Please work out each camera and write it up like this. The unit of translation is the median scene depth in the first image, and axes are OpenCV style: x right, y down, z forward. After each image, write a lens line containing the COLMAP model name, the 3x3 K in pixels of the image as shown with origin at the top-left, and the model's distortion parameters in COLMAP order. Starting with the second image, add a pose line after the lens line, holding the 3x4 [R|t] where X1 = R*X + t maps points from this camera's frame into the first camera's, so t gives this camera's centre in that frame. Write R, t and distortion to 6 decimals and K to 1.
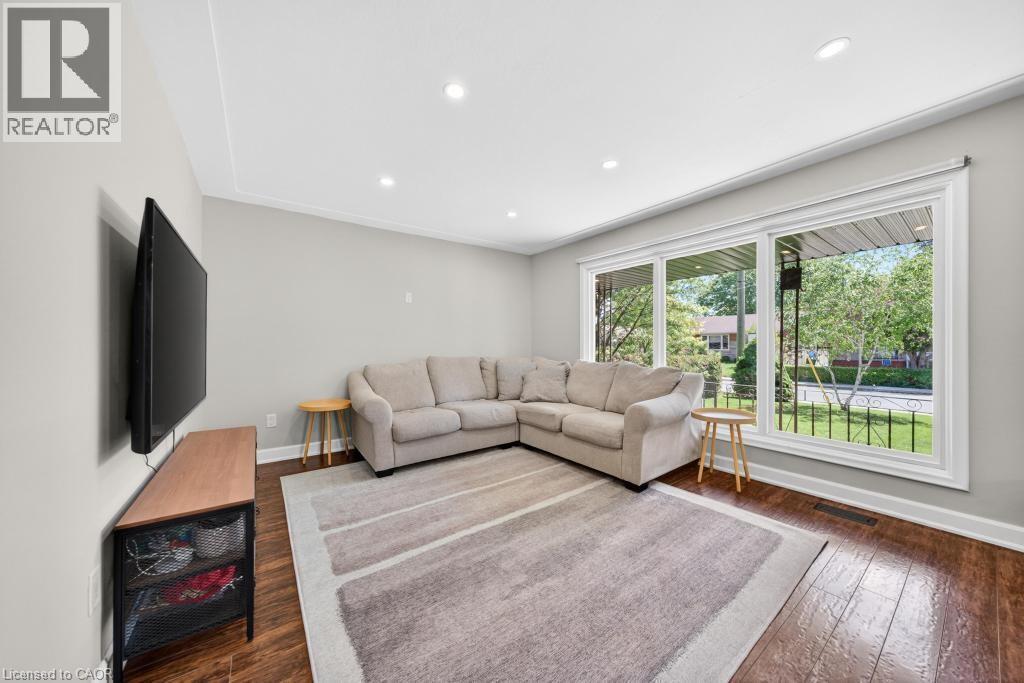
lens RADIAL K [[345.0, 0, 511.1], [0, 345.0, 345.3], [0, 0, 1]] dist [-0.005235, 0.000421]
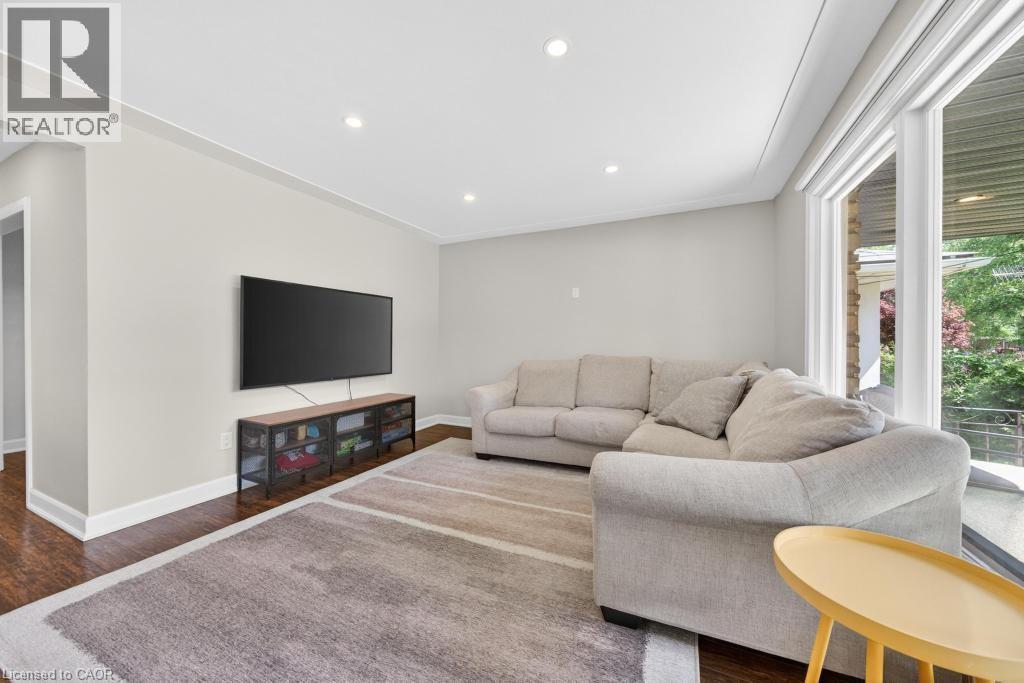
lens RADIAL K [[345.0, 0, 515.9], [0, 345.0, 342.5], [0, 0, 1]] dist [-0.005235, 0.000421]
pose [[0.495218, -0.004589, -0.868757, 0.855792], [0.000123, 0.999986, -0.005212, 0.012141], [0.868769, 0.002474, 0.495212, 0.703792]]
